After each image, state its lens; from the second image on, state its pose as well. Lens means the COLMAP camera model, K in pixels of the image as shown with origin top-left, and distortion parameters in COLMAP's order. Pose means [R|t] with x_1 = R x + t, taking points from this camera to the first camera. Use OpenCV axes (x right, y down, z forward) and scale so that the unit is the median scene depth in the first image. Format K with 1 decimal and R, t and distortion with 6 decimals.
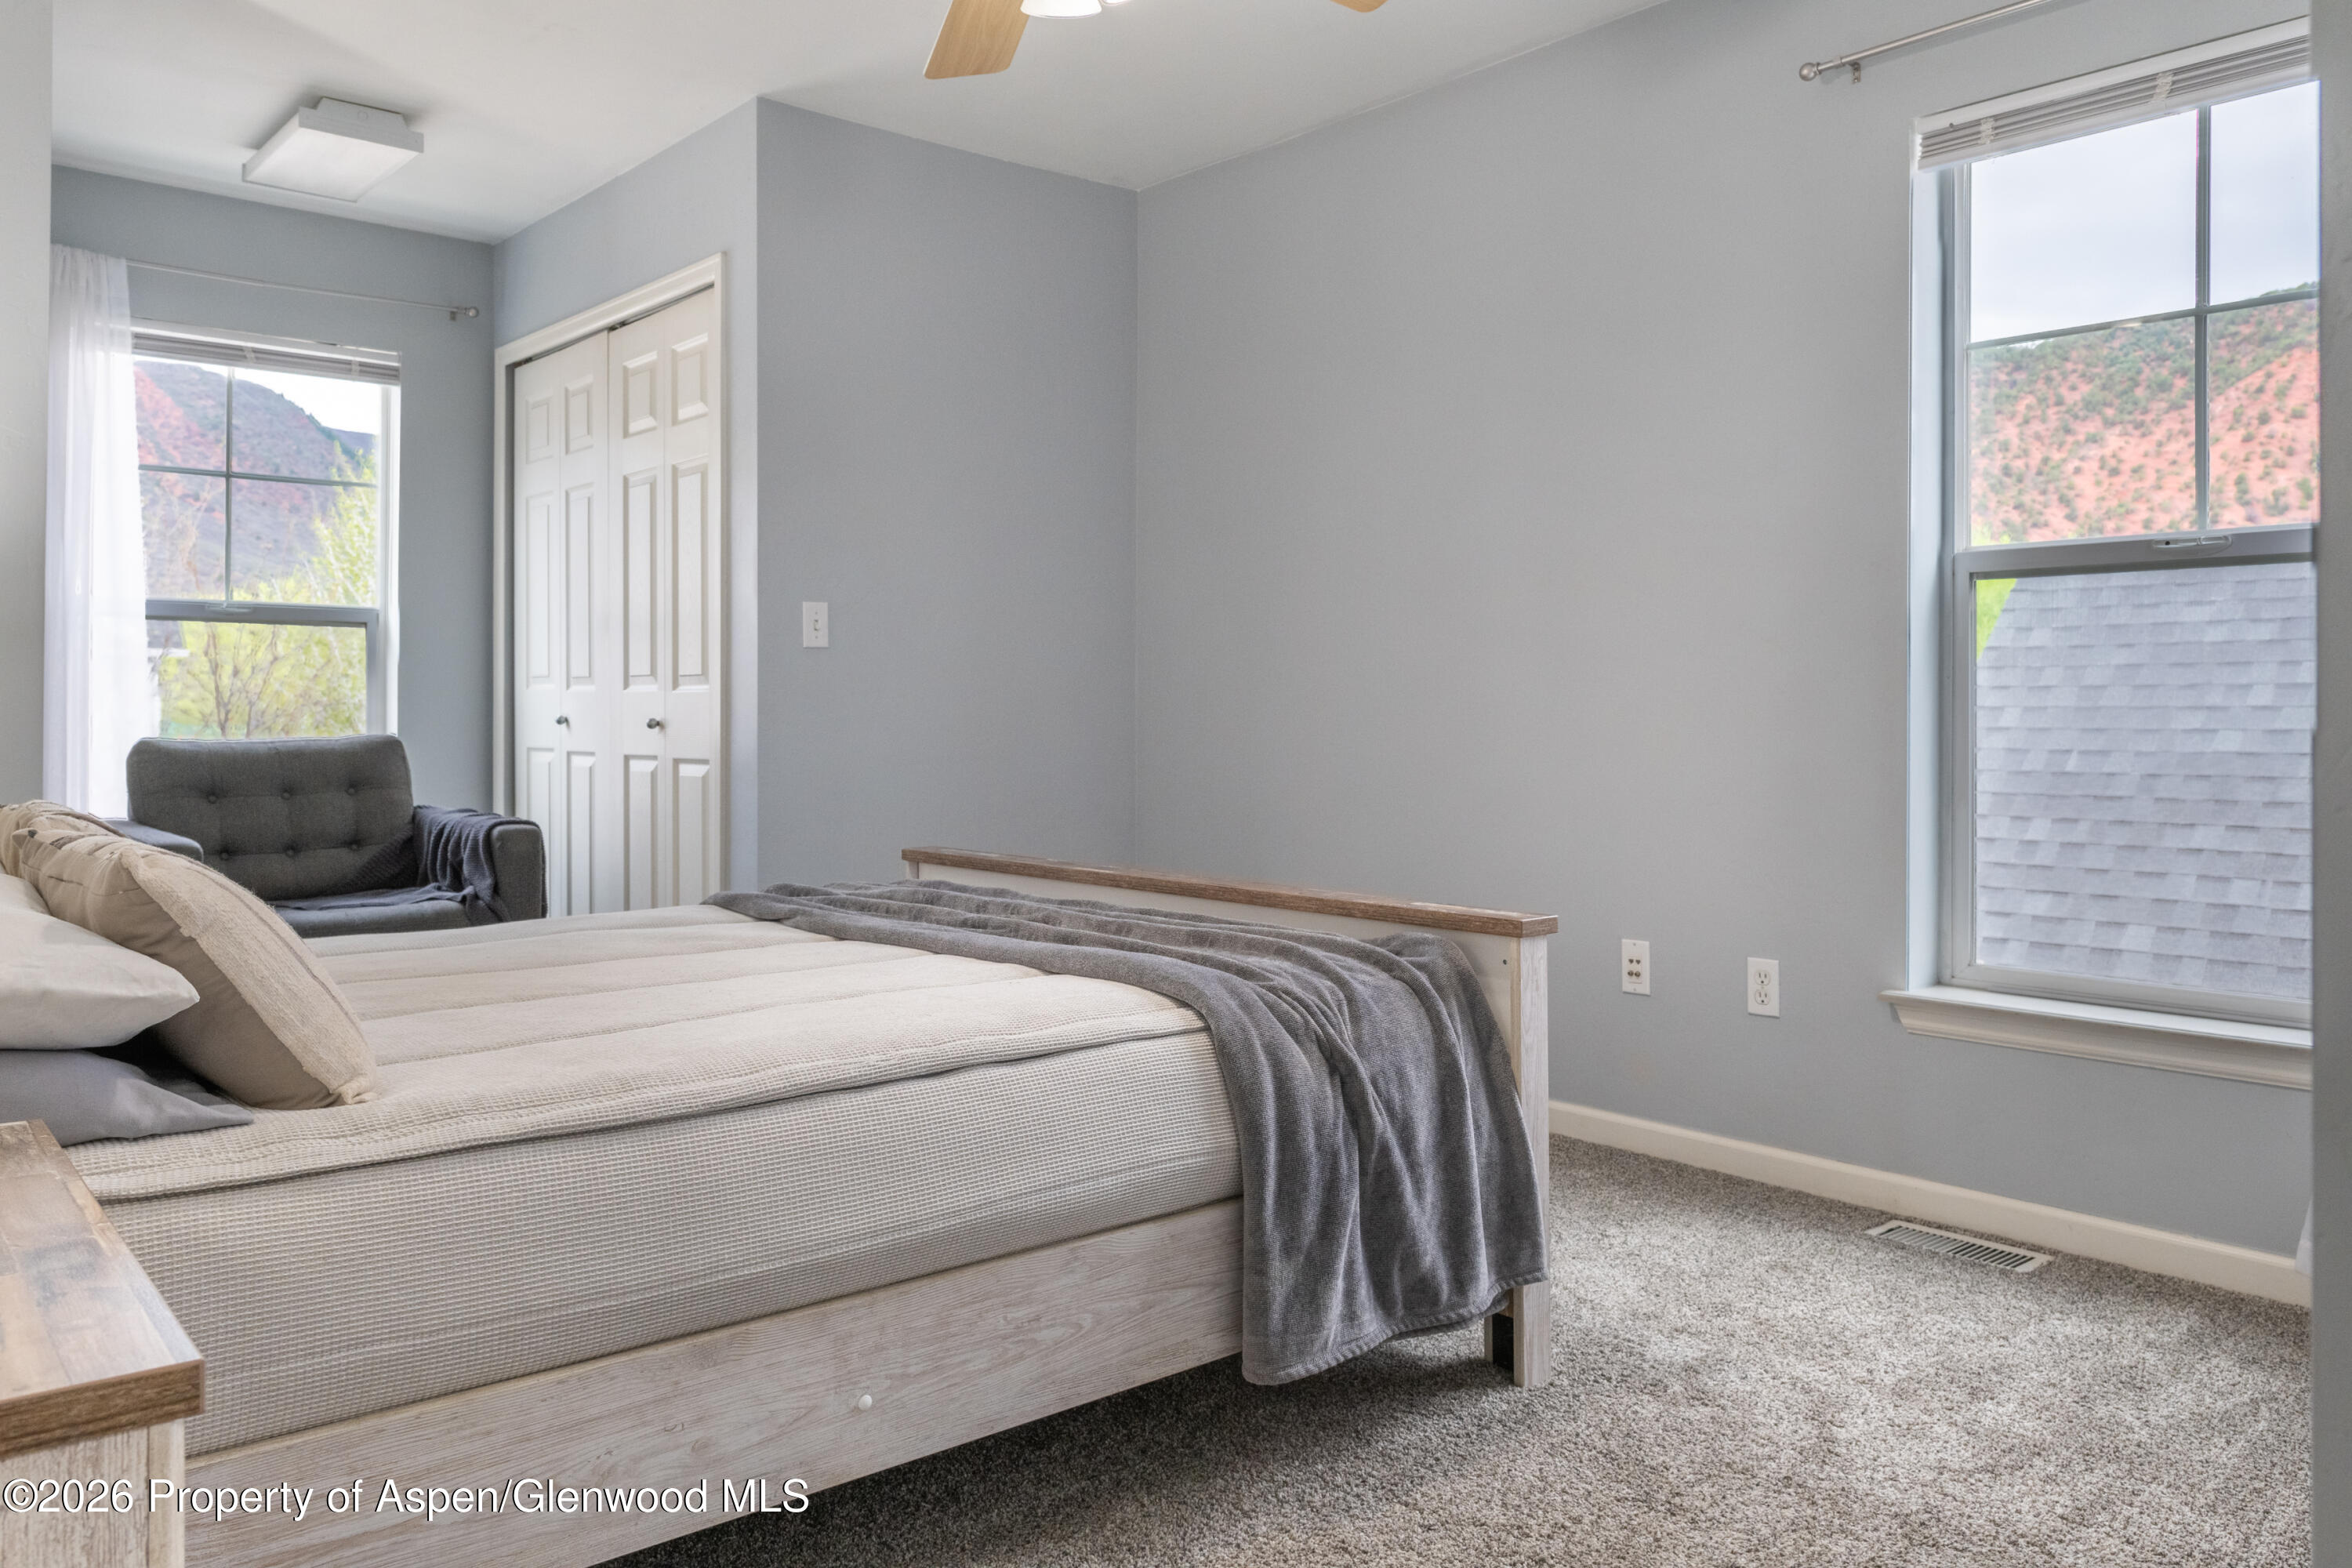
lens RADIAL K [[1726.2, 0, 1183.5], [0, 1726.2, 703.0], [0, 0, 1]] dist [0.006023, 0.002550]
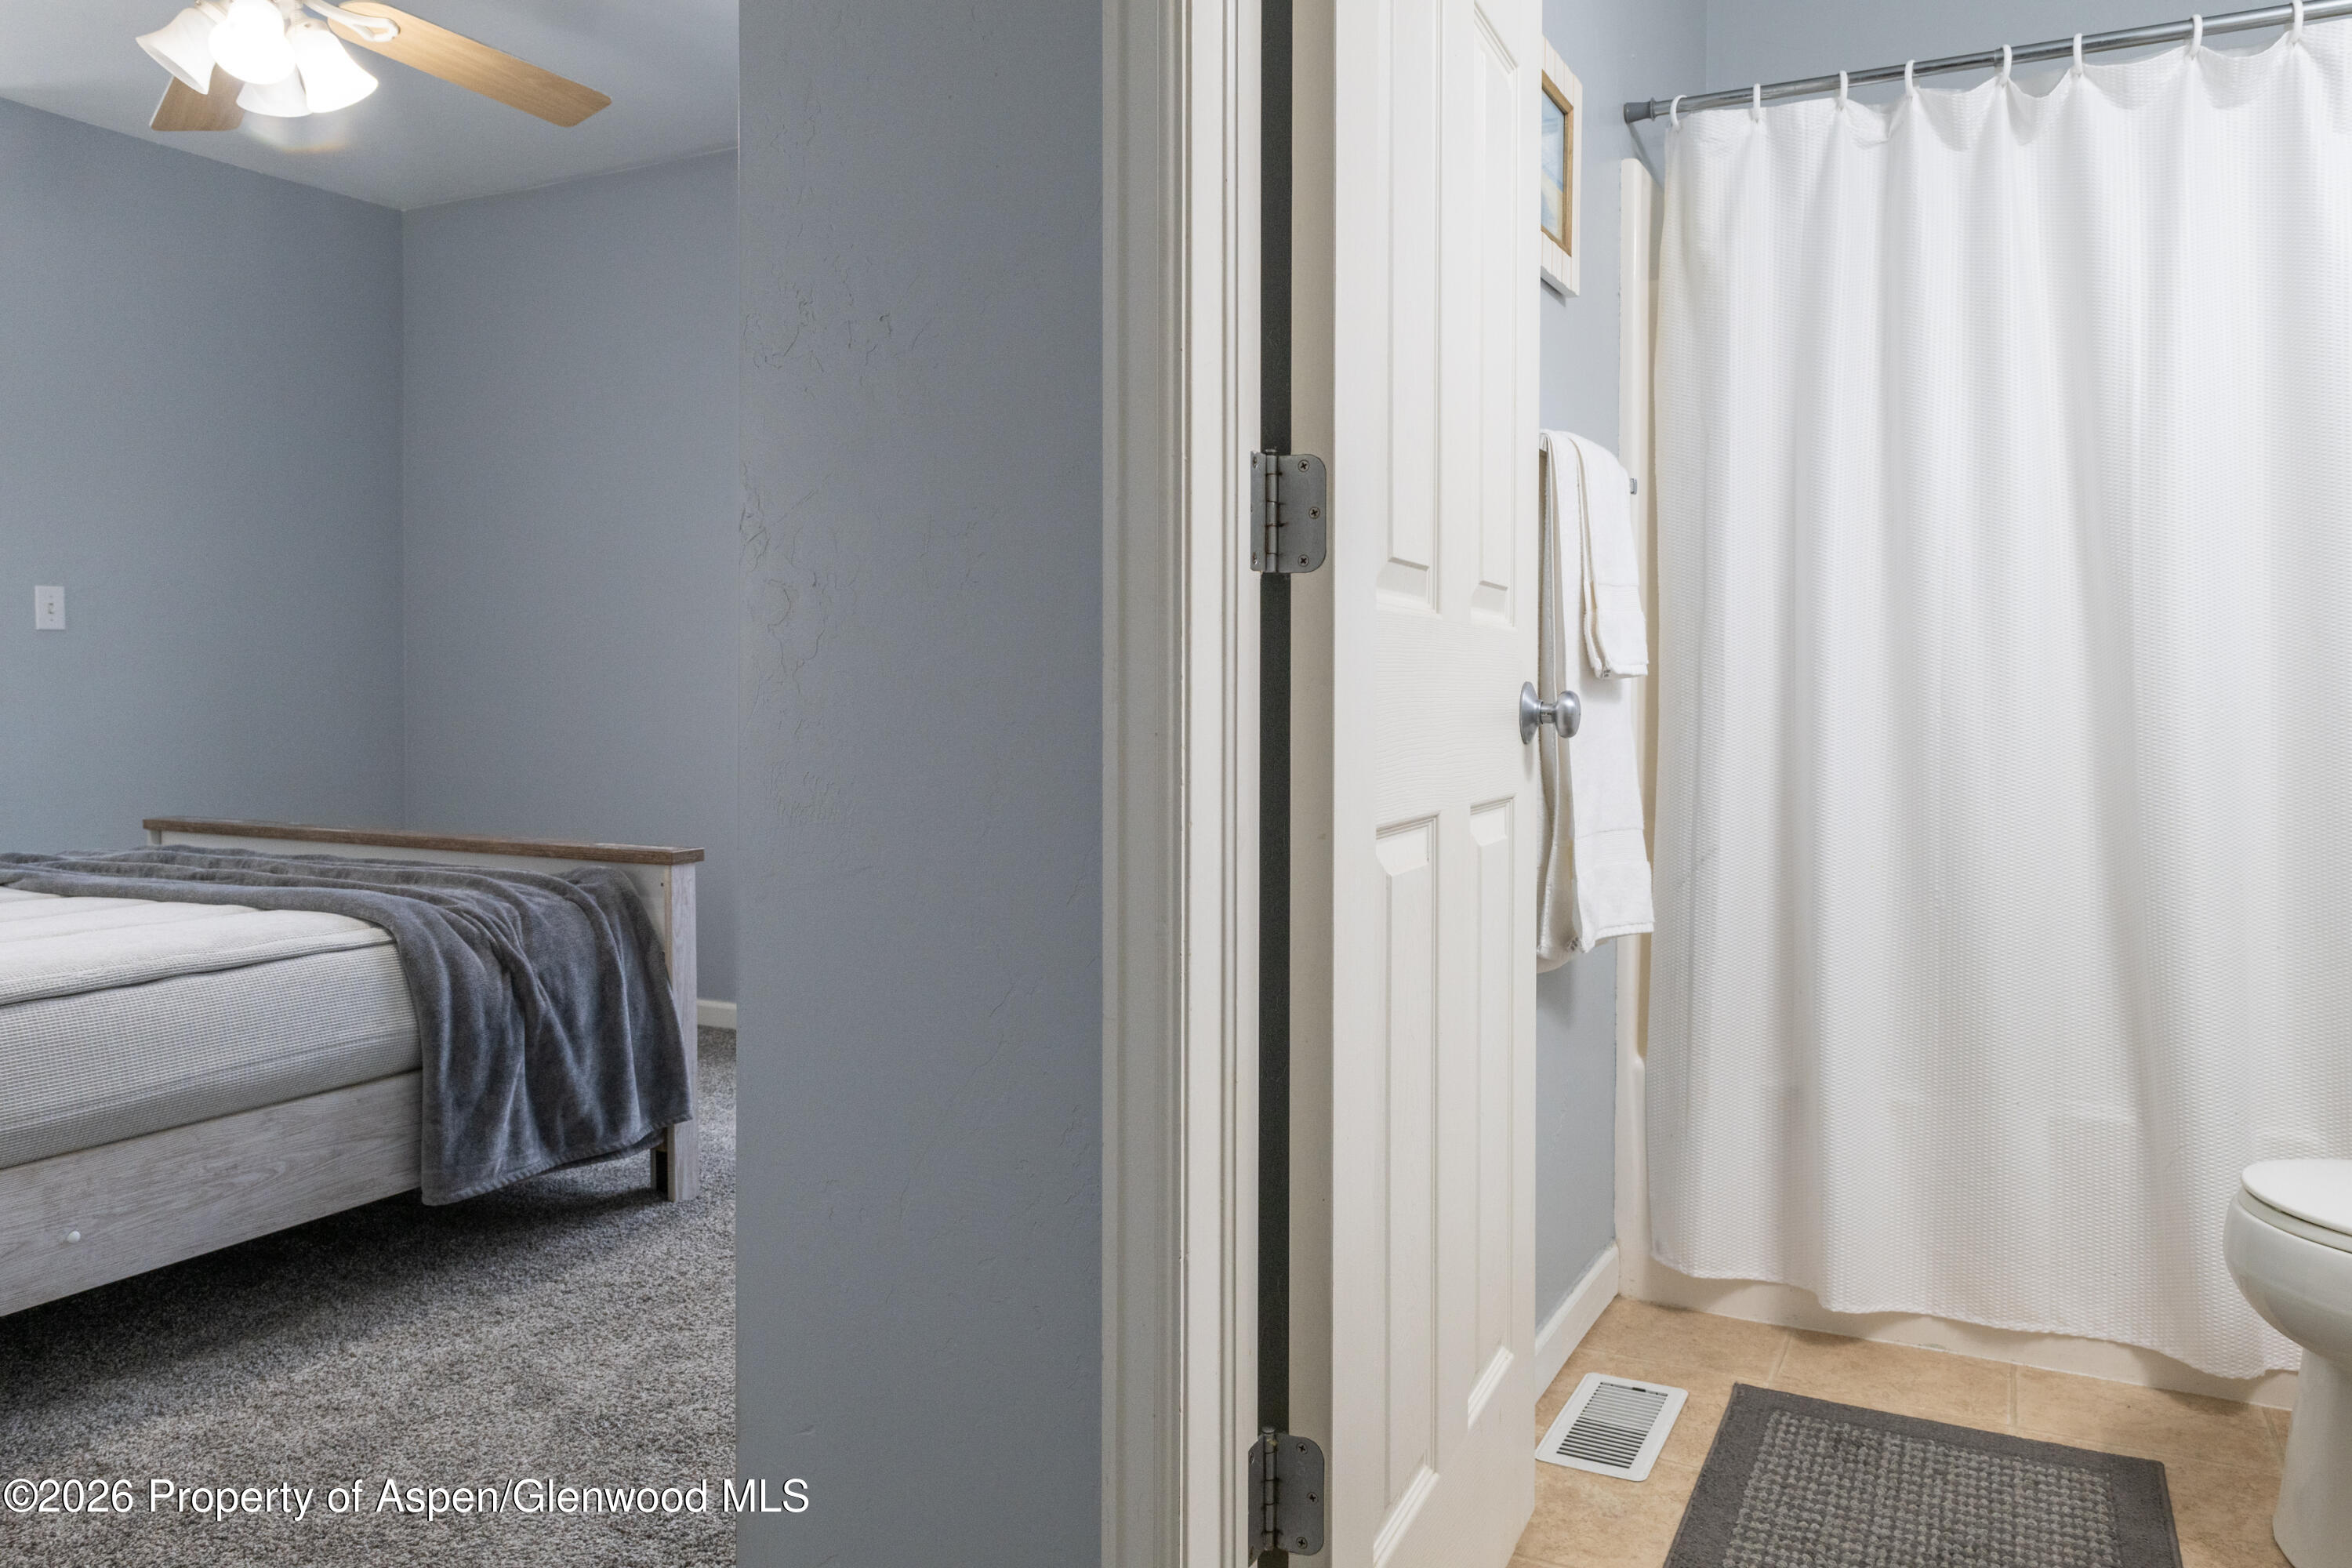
lens RADIAL K [[1637.6, 0, 1200.1], [0, 1637.6, 708.7], [0, 0, 1]] dist [0.005846, -0.009435]
pose [[0.925149, -0.004650, 0.379576, 0.103782], [-0.002531, 0.999827, 0.018416, -0.009015], [-0.379596, -0.017998, 0.924977, -0.347697]]
